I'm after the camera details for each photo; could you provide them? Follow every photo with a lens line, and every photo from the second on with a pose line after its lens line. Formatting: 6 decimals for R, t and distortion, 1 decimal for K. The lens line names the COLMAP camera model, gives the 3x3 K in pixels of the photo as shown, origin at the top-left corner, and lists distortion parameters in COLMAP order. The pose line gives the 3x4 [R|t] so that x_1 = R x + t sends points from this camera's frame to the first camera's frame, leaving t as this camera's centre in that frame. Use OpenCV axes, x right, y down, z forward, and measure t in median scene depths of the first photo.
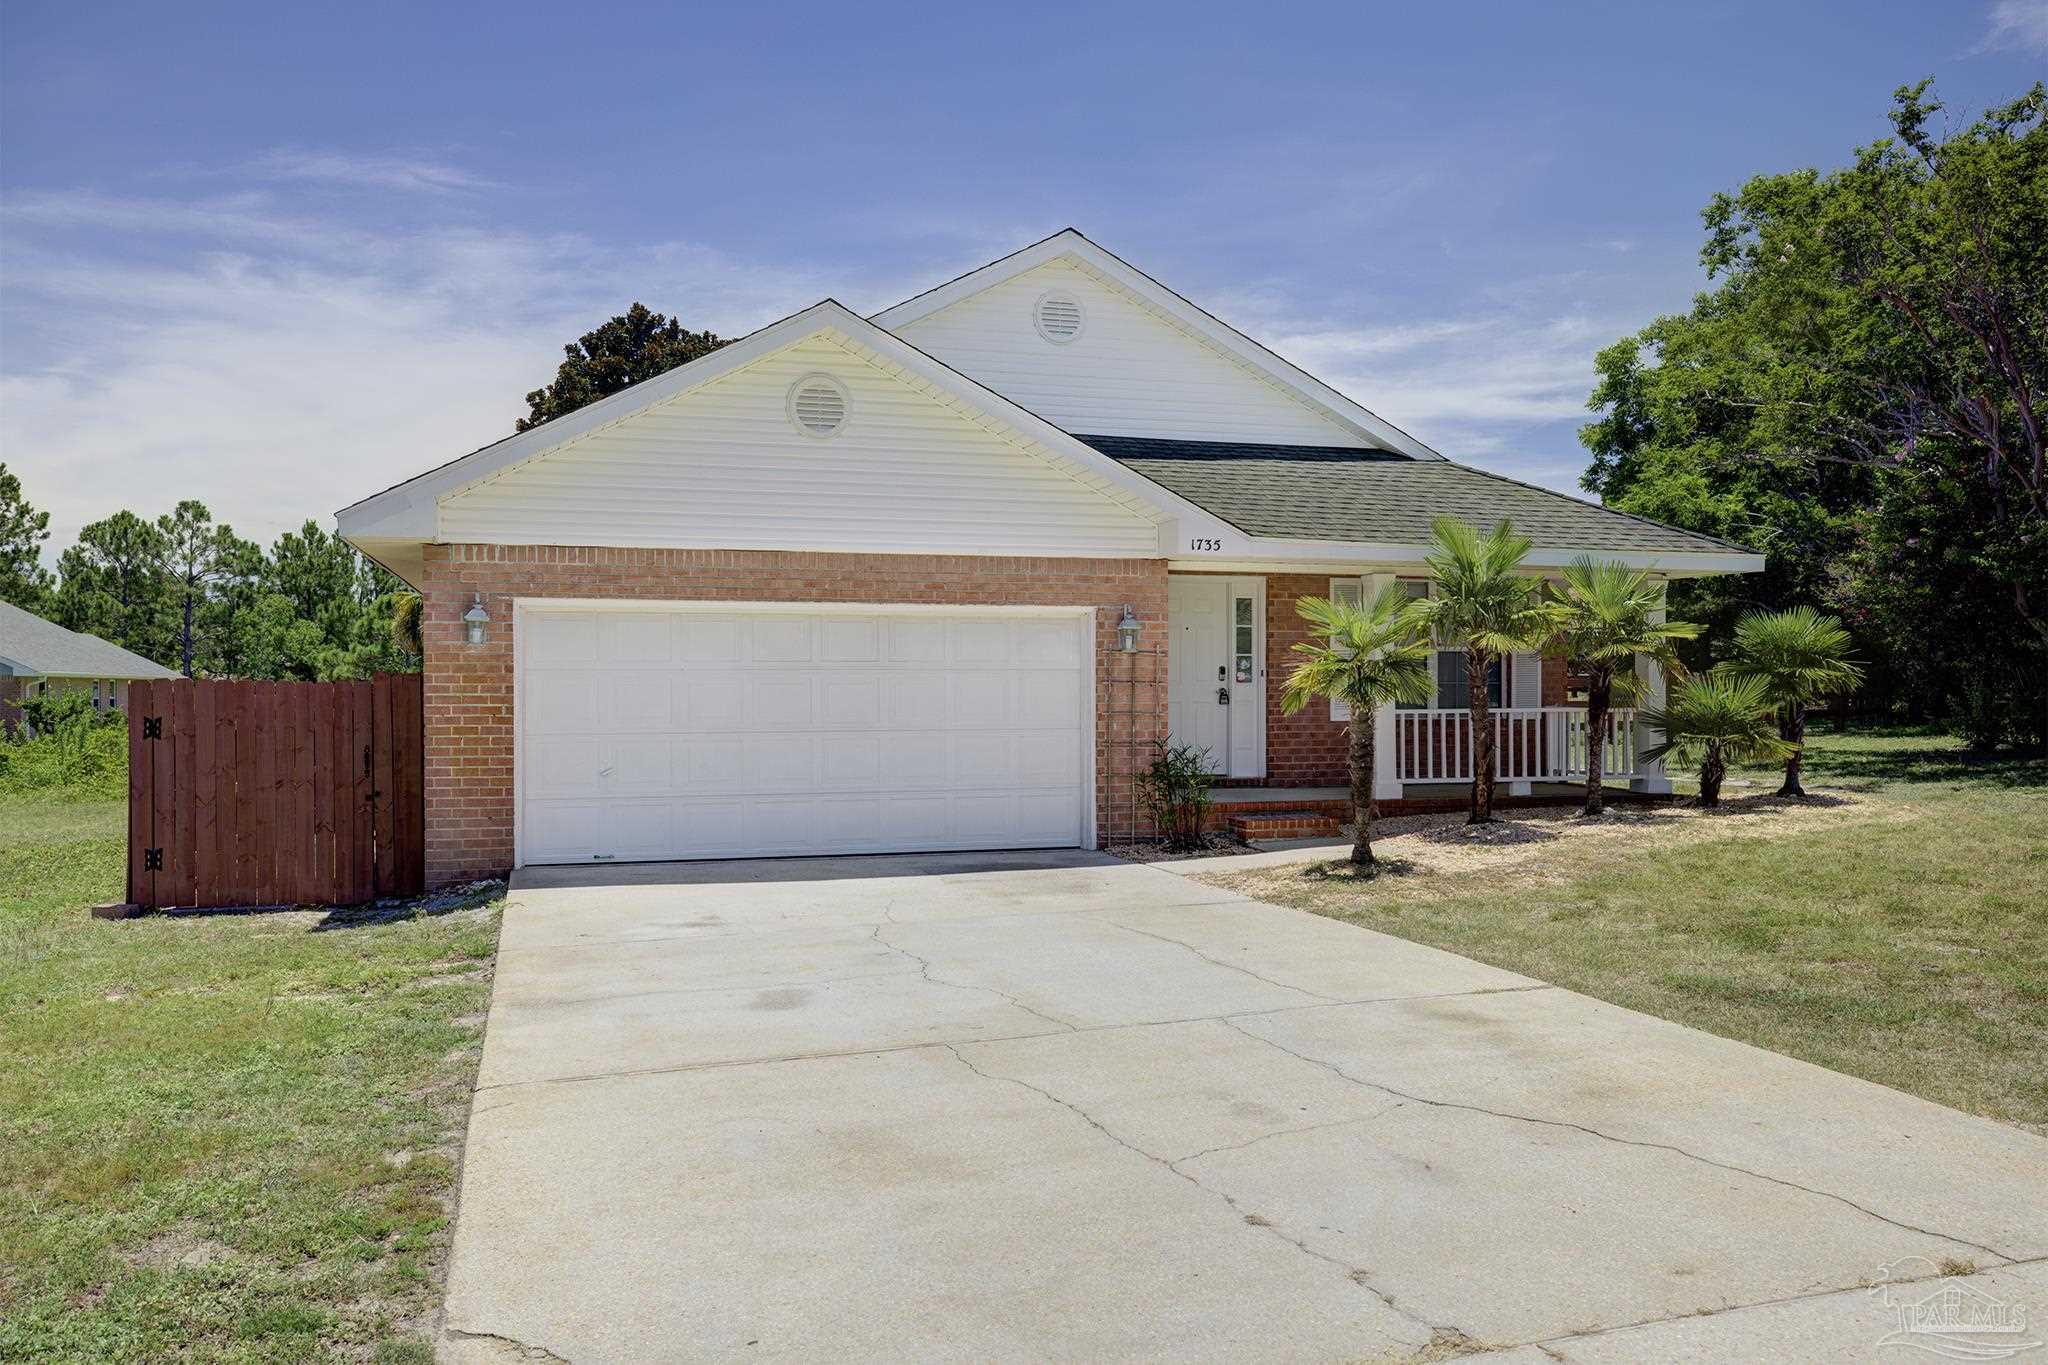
lens RADIAL K [[1596.6, 0, 1024.0], [0, 1596.6, 682.5], [0, 0, 1]] dist [0.004772, -0.000949]
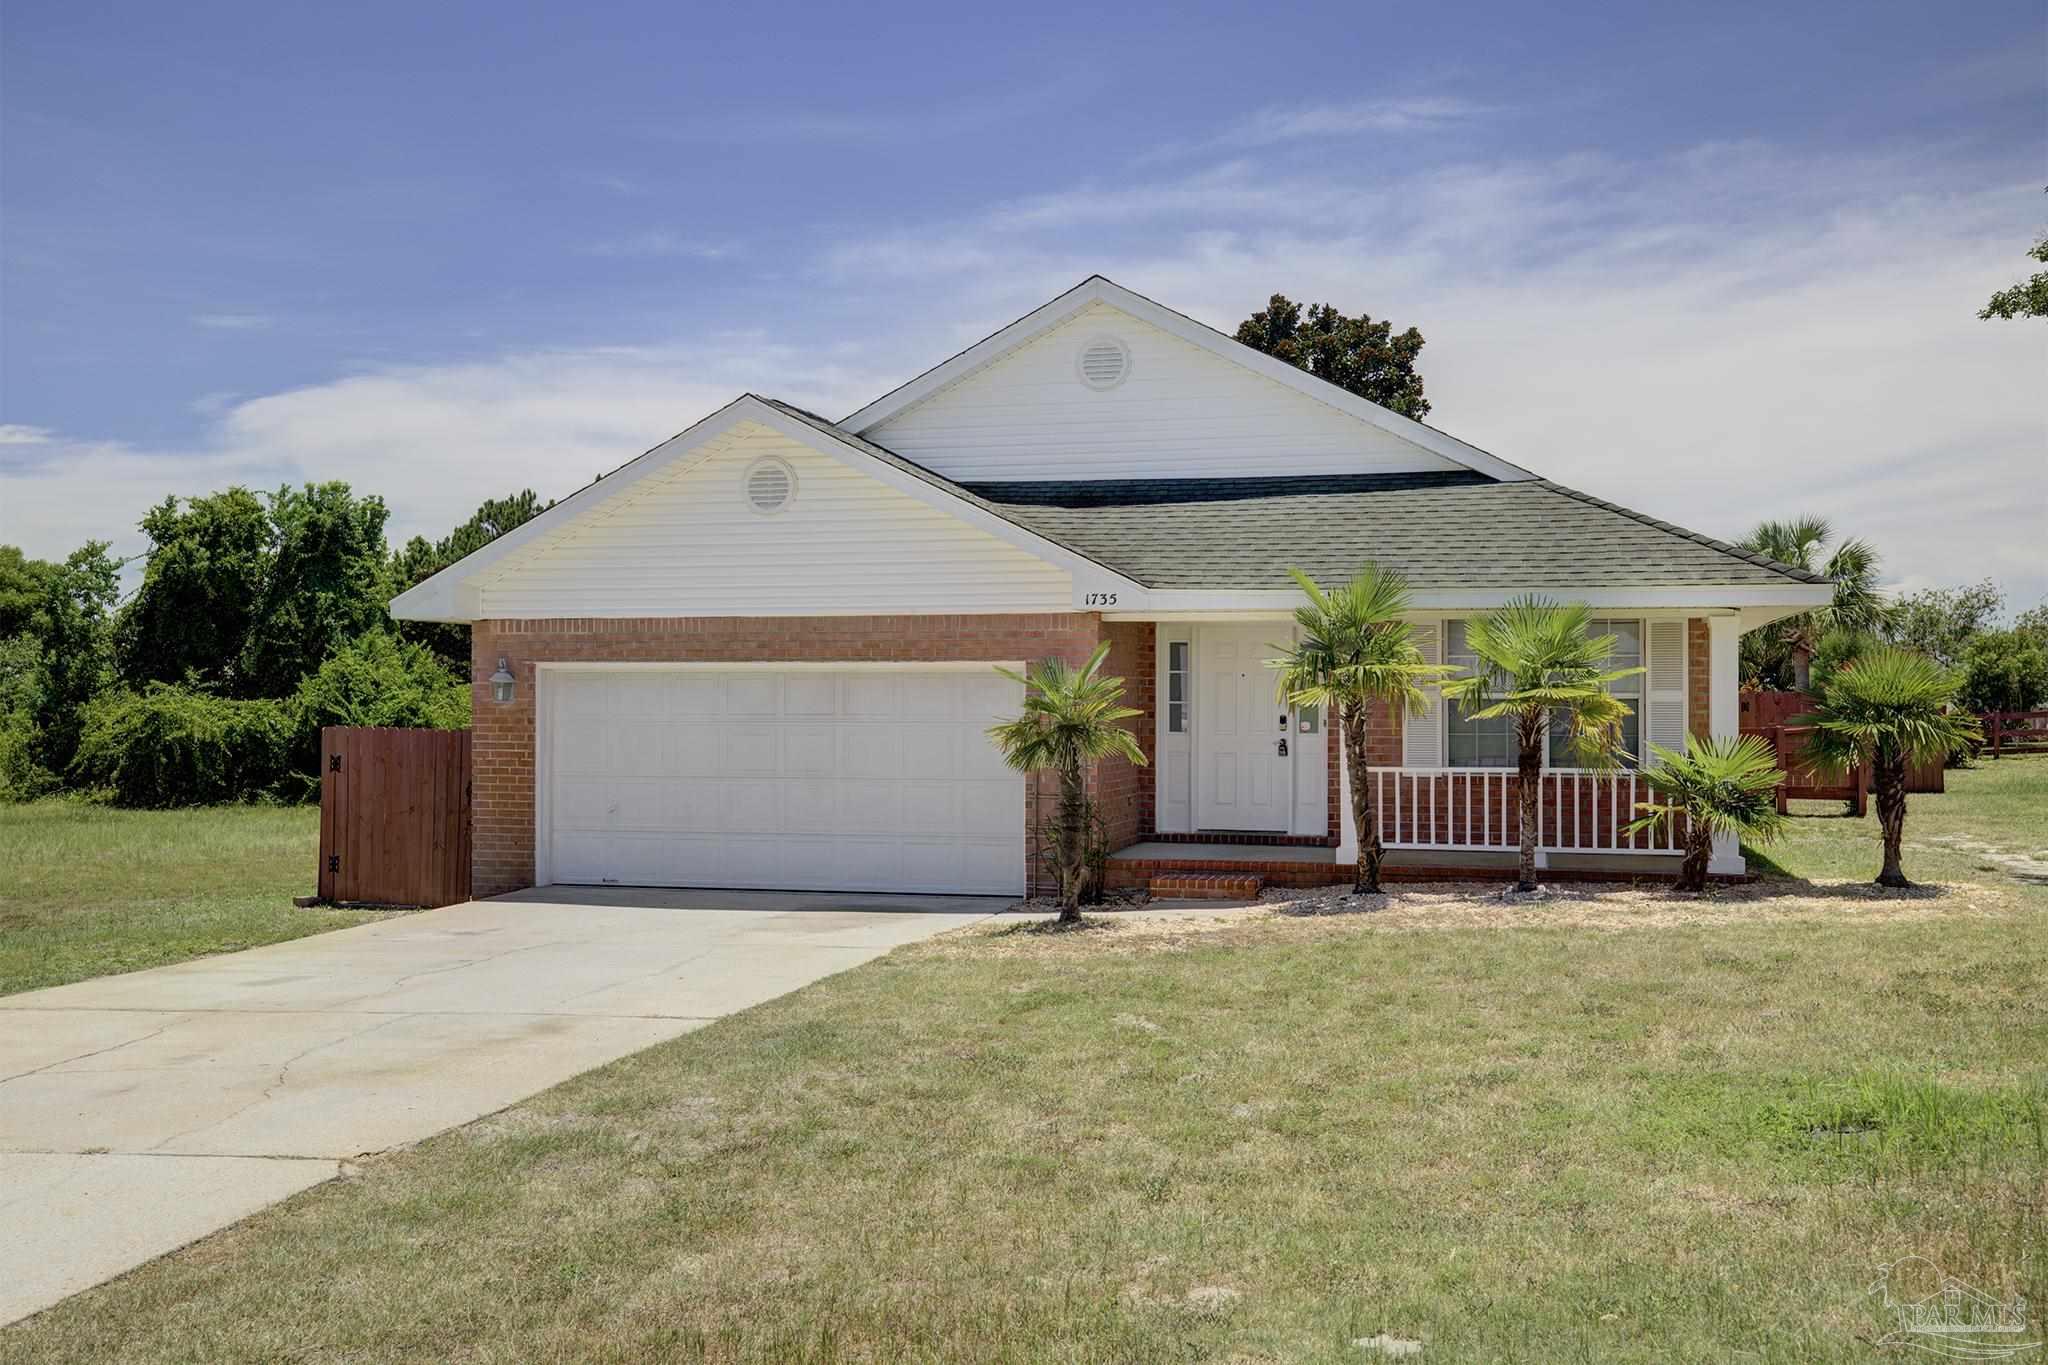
lens RADIAL K [[1926.1, 0, 1024.0], [0, 1926.1, 682.5], [0, 0, 1]] dist [0.011490, 0.005864]
pose [[0.853845, -0.002713, -0.520521, 0.722442], [-0.001416, 0.999971, -0.007534, -0.025875], [0.520526, 0.007170, 0.853816, -0.053872]]
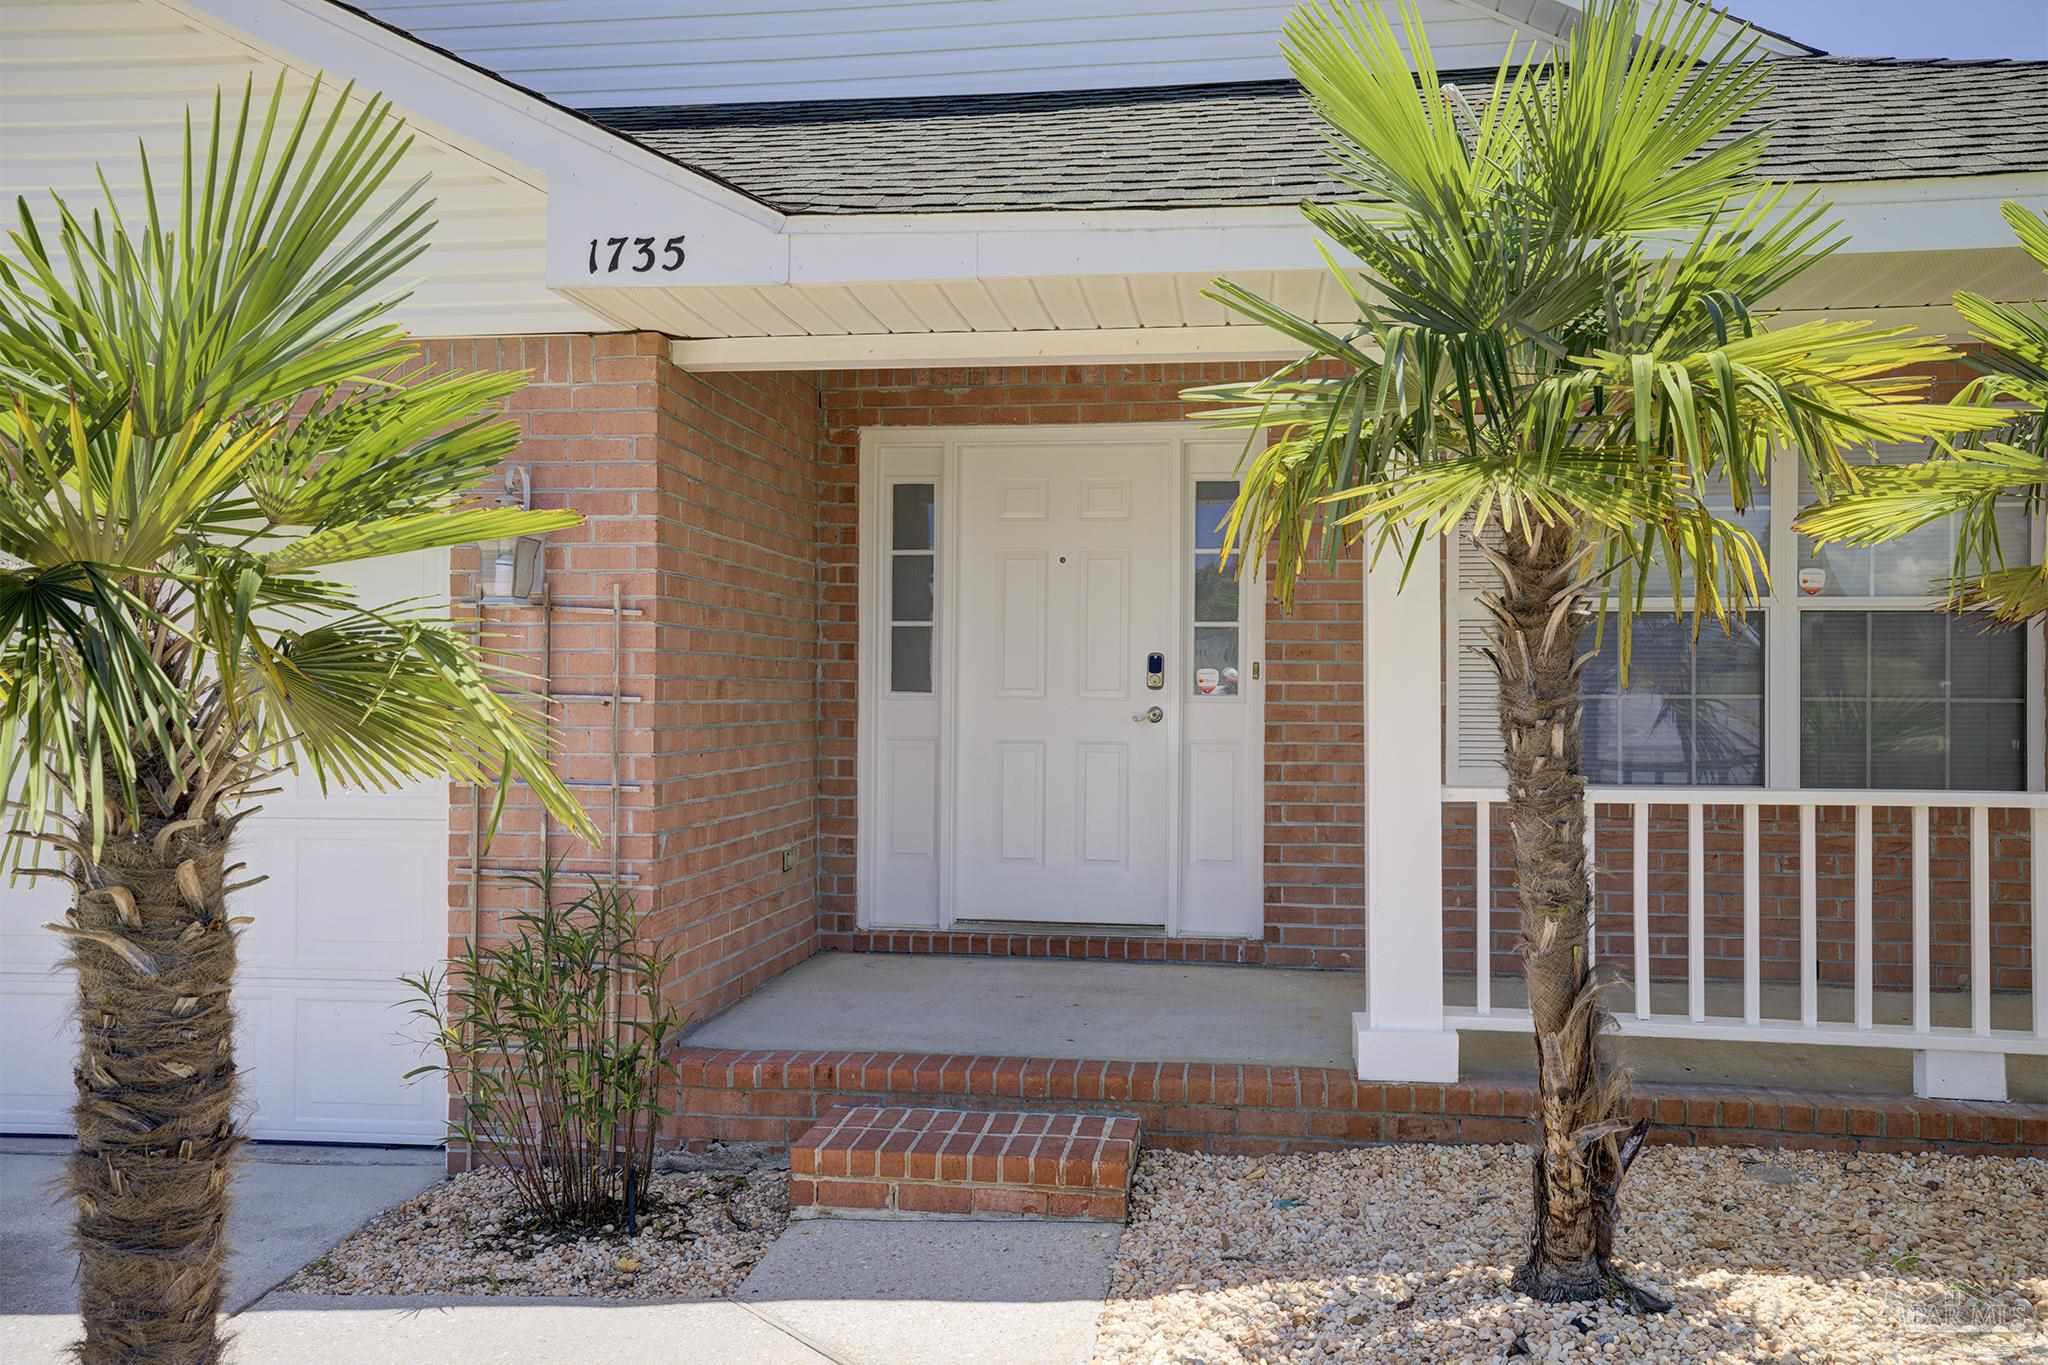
lens RADIAL K [[1596.6, 0, 1024.0], [0, 1596.6, 682.5], [0, 0, 1]] dist [0.004772, -0.000949]
pose [[0.908980, 0.003913, -0.416821, 0.323165], [-0.004781, 0.999988, -0.001037, -0.002899], [0.416812, 0.002936, 0.908988, 0.773670]]
